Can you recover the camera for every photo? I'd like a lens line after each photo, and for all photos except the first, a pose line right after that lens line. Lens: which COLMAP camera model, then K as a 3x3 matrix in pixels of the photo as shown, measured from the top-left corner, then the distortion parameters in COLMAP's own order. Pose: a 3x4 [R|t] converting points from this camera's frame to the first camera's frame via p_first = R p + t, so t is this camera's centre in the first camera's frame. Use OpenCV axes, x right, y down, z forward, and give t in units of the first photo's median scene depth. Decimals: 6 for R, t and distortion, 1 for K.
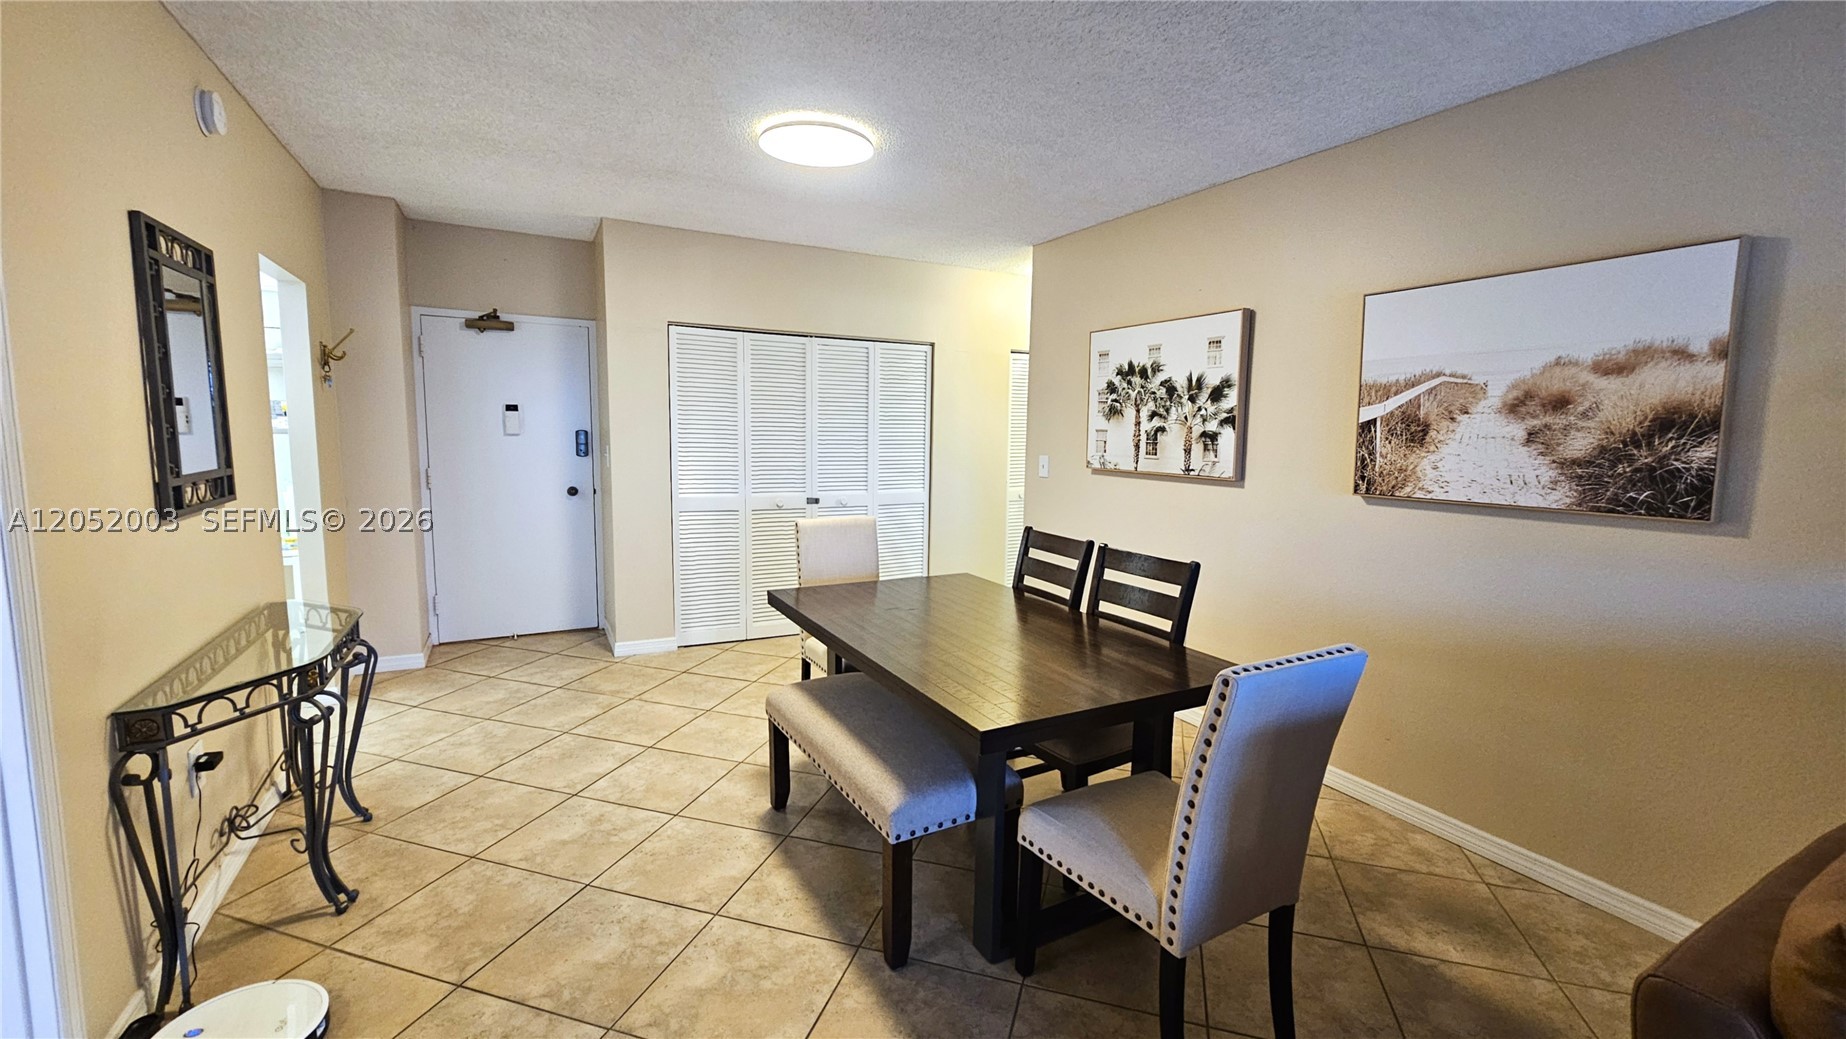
lens RADIAL K [[755.0, 0, 933.7], [0, 755.0, 514.0], [0, 0, 1]] dist [-0.001537, -0.000278]
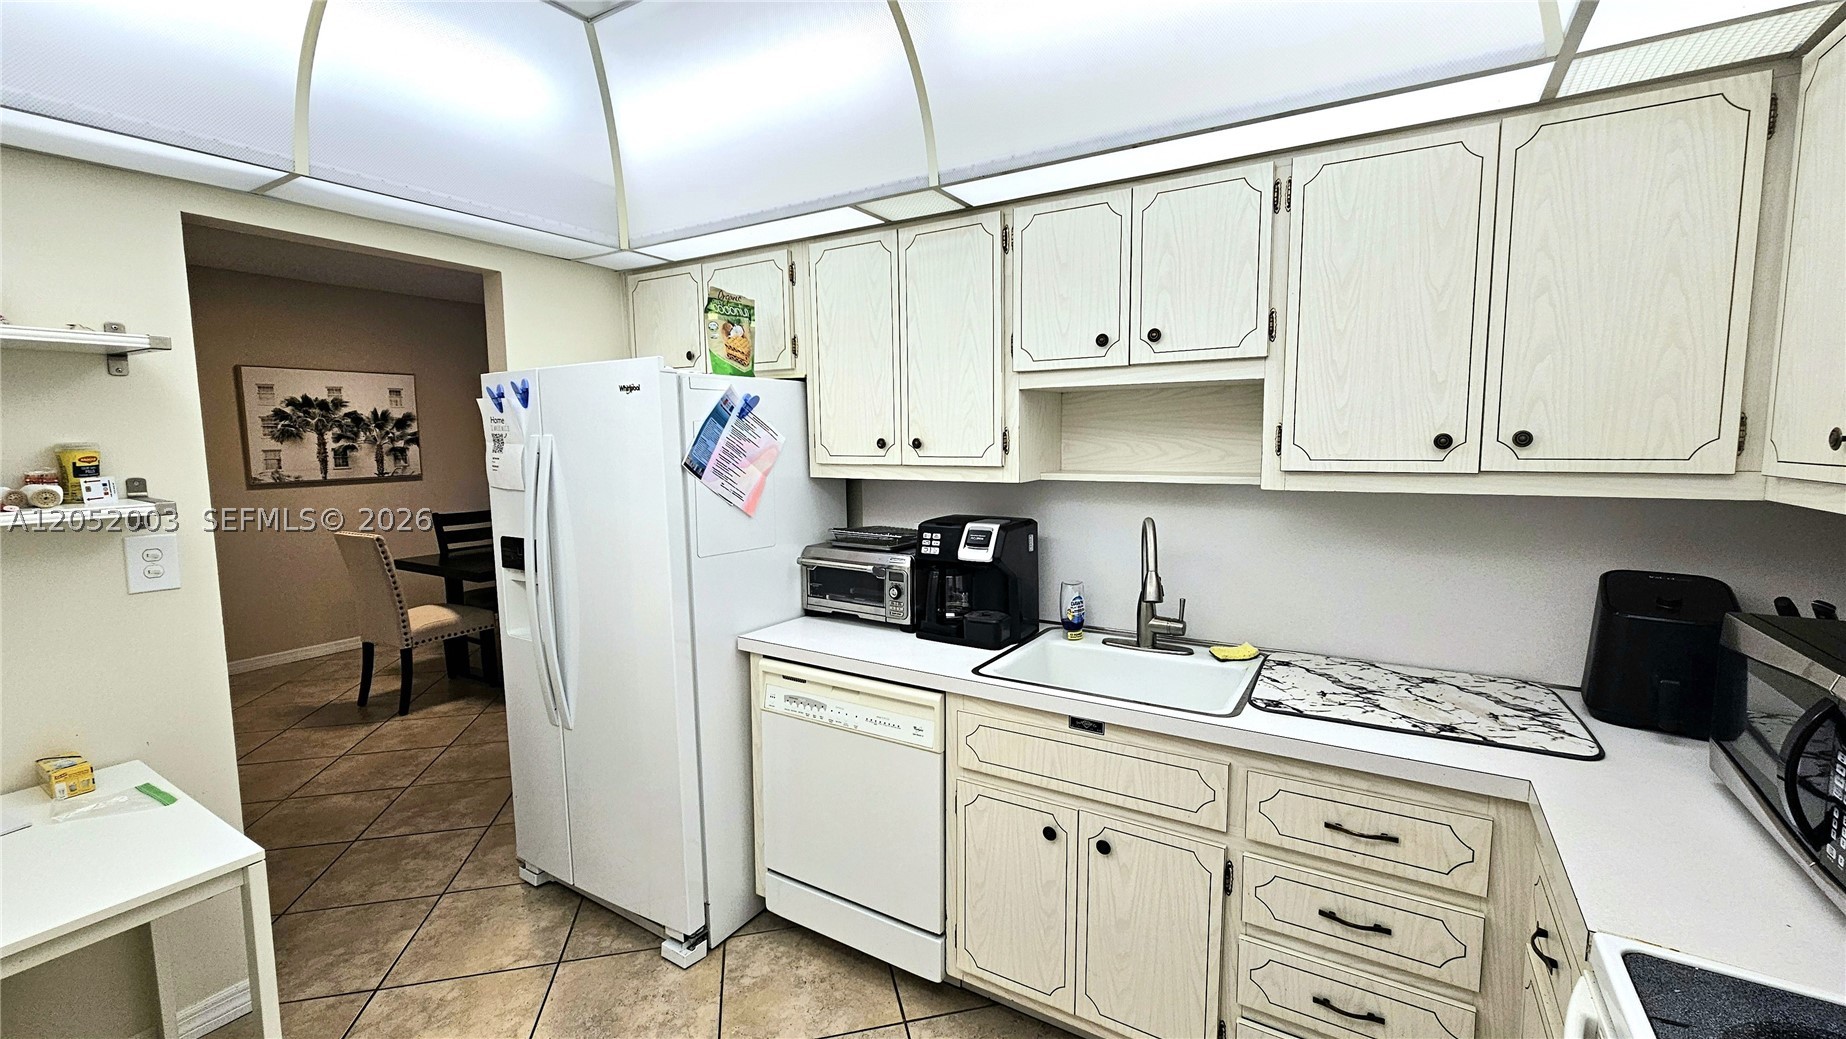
lens RADIAL K [[755.3, 0, 928.3], [0, 755.3, 510.8], [0, 0, 1]] dist [0.006466, -0.007531]
pose [[-0.494586, -0.102976, 0.863007, -1.533988], [0.098372, 0.979943, 0.173306, -0.142042], [-0.863544, 0.170610, -0.474536, 0.800963]]
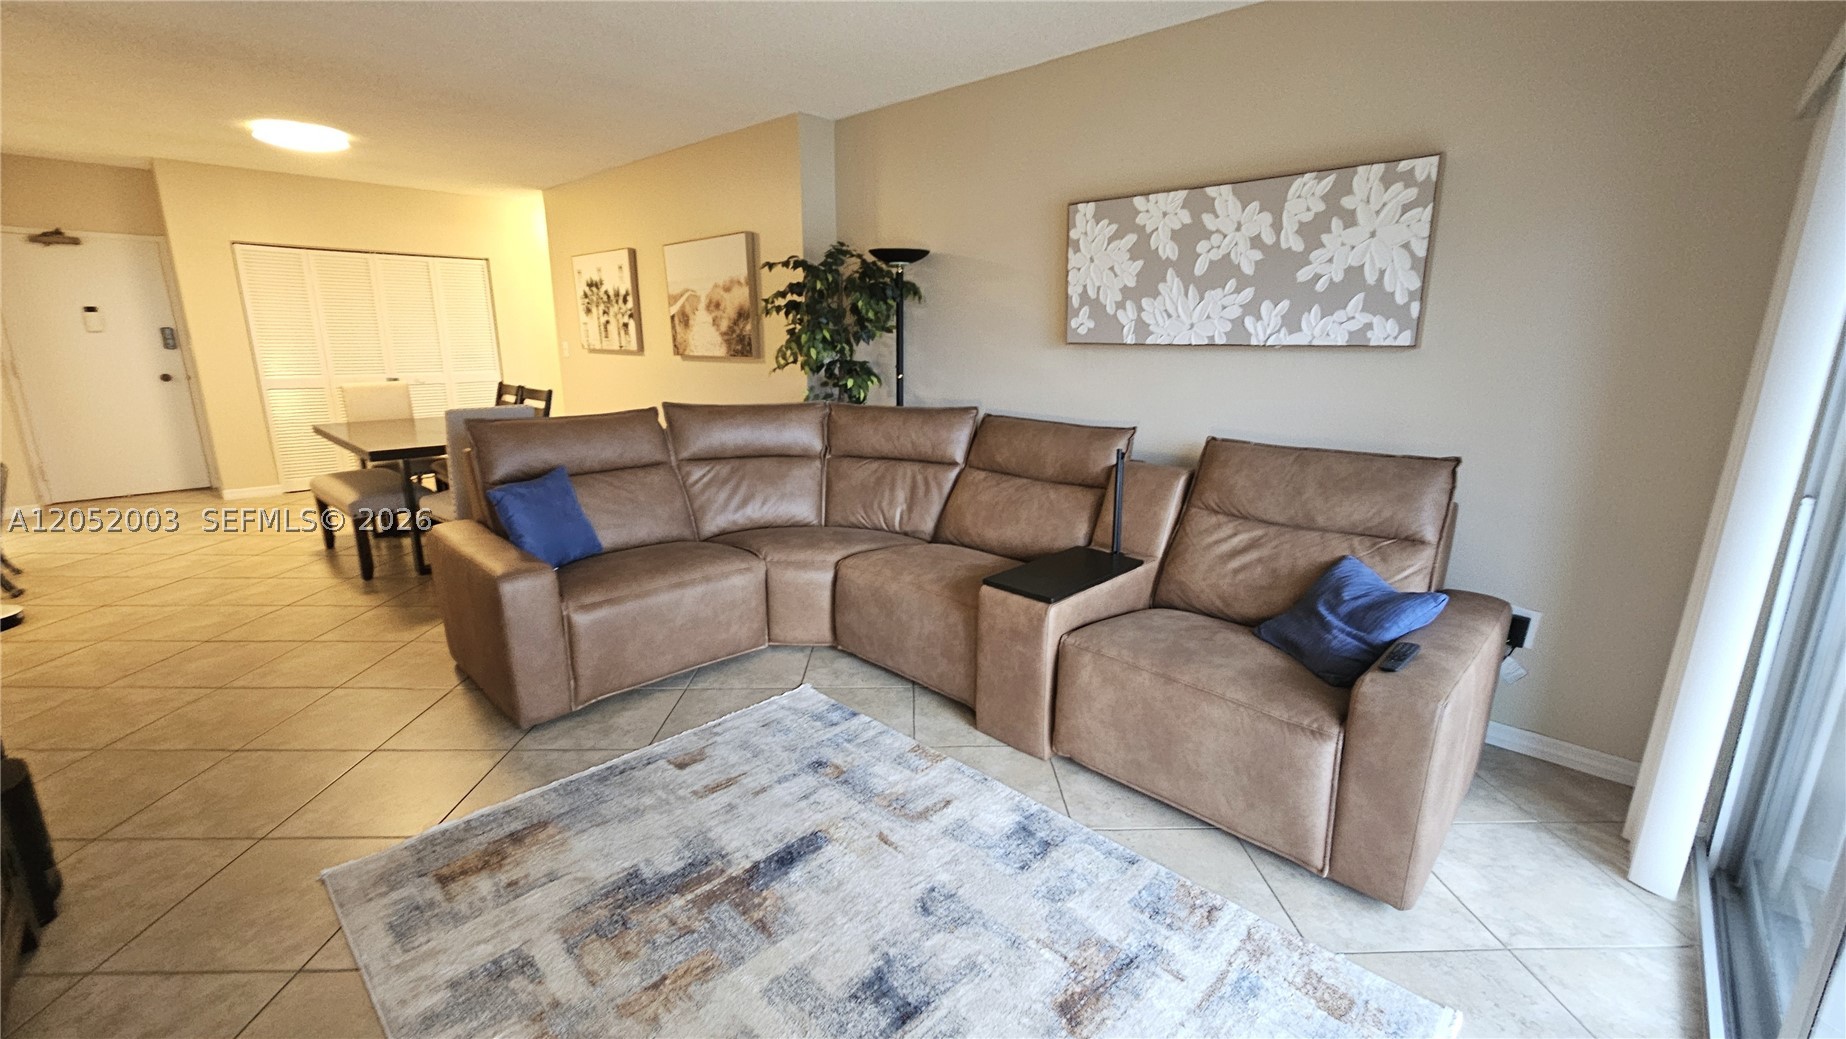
lens RADIAL K [[749.7, 0, 932.1], [0, 749.7, 510.2], [0, 0, 1]] dist [-0.000421, -0.000676]
pose [[0.951606, -0.082255, 0.296107, 0.477461], [0.045037, 0.990438, 0.130397, 0.114919], [-0.304002, -0.110751, 0.946212, -0.810557]]
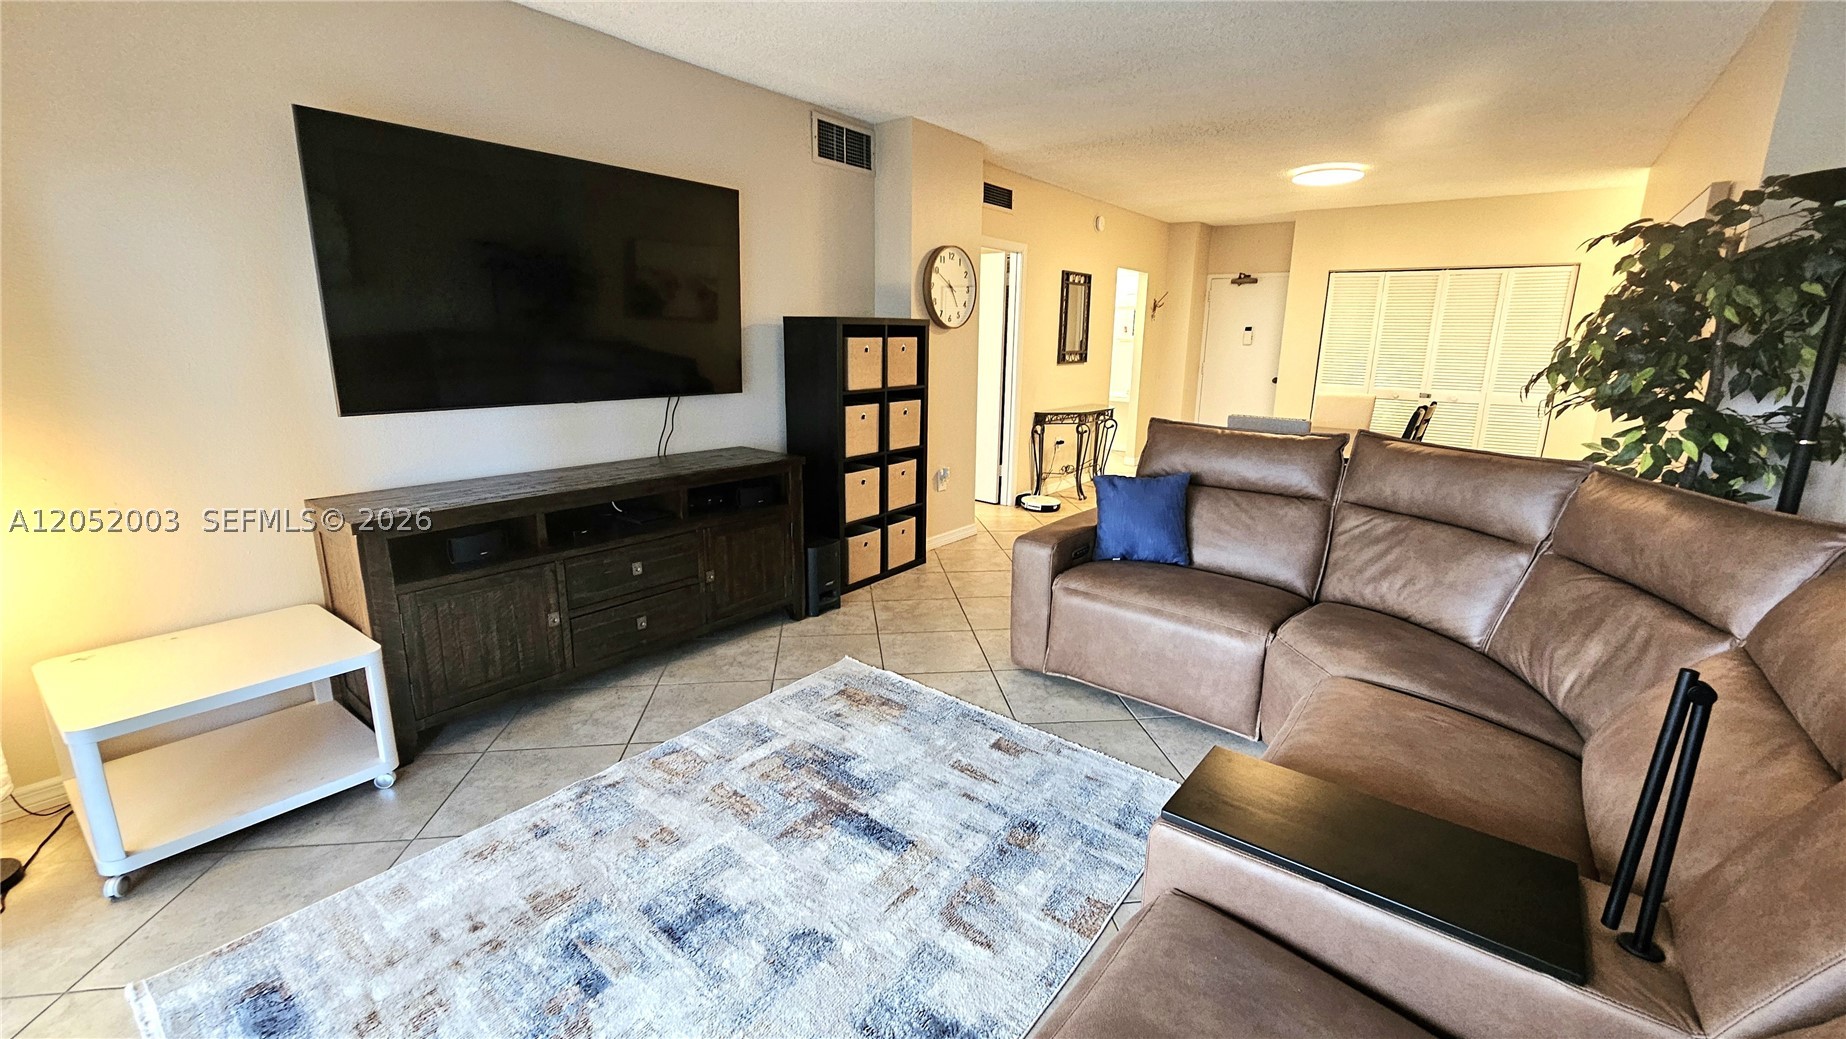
lens RADIAL K [[755.0, 0, 933.7], [0, 755.0, 514.0], [0, 0, 1]] dist [-0.001537, -0.000278]
pose [[0.410609, 0.198260, -0.889996, 1.020162], [-0.112983, 0.979615, 0.166098, 0.090894], [0.904784, 0.032353, 0.424639, -0.493533]]
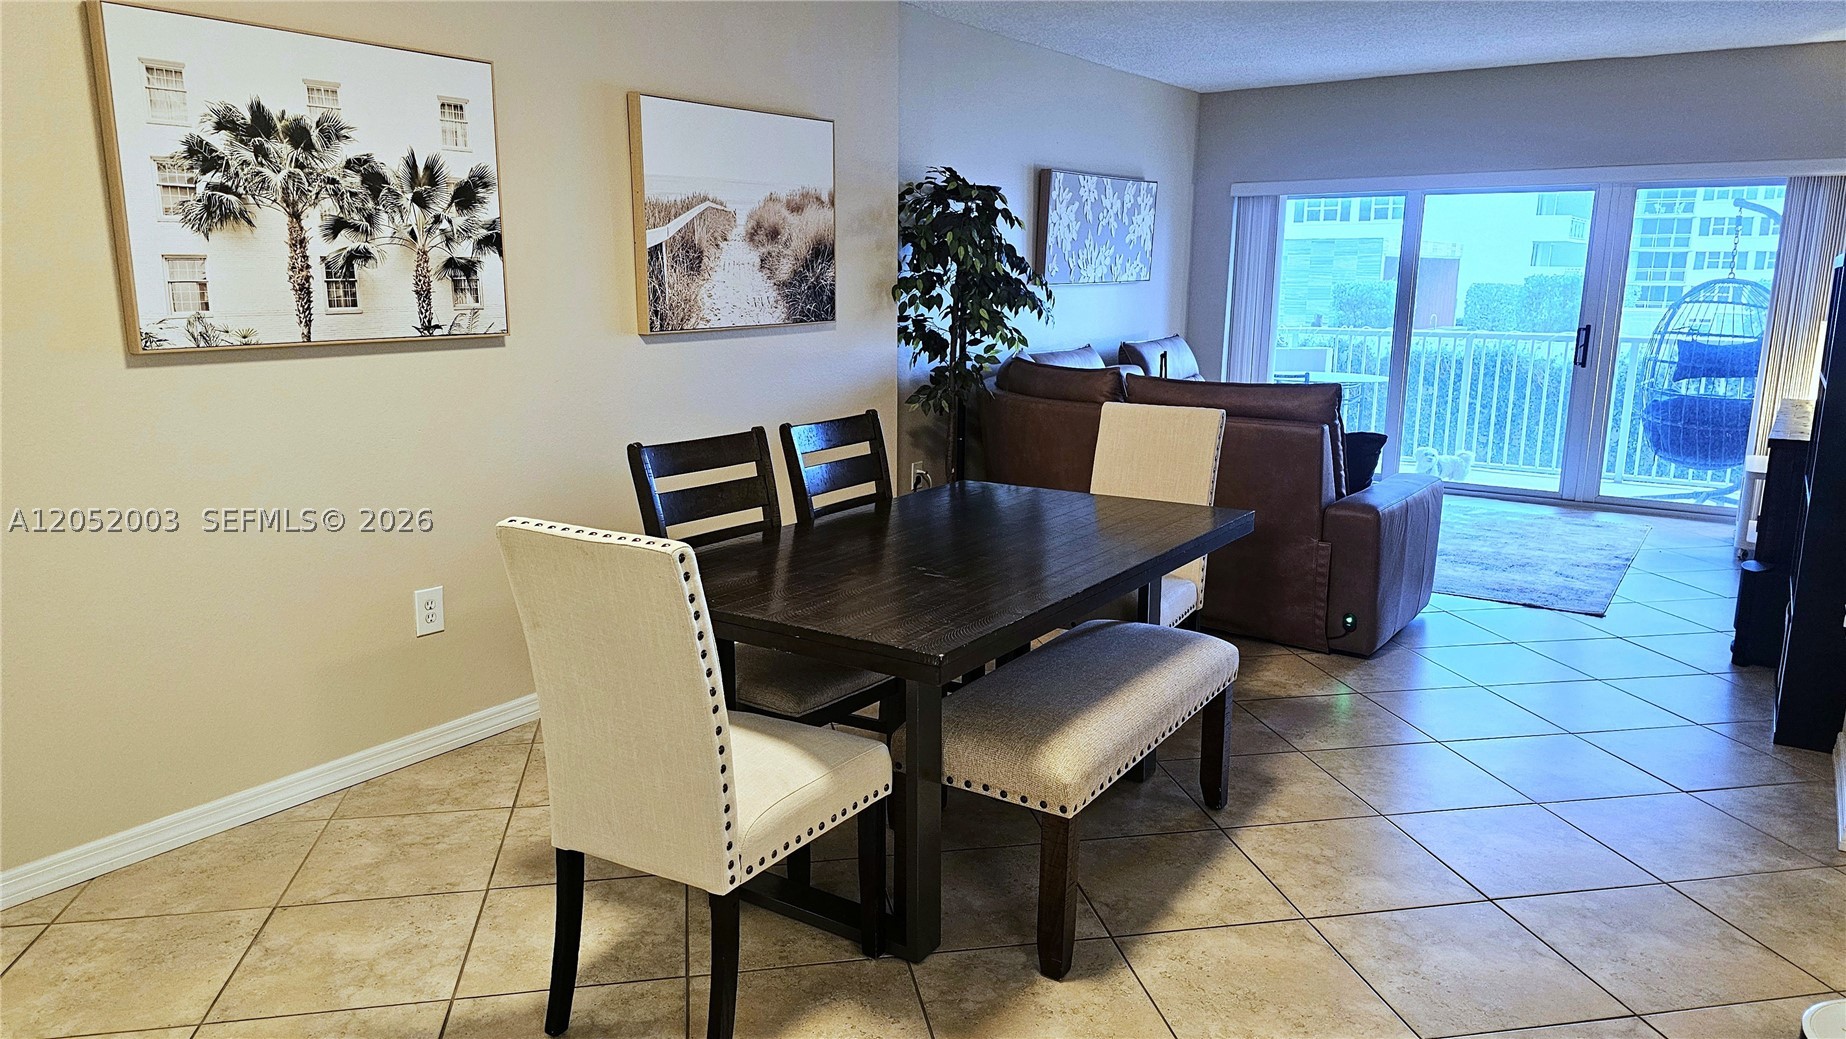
lens RADIAL K [[1248.3, 0, 919.9], [0, 1248.3, 532.8], [0, 0, 1]] dist [0.052355, -0.047301]
pose [[-0.452933, -0.203692, 0.867964, -0.705728], [0.089423, 0.958262, 0.271547, -0.137270], [-0.887049, 0.200608, -0.415814, 1.115808]]
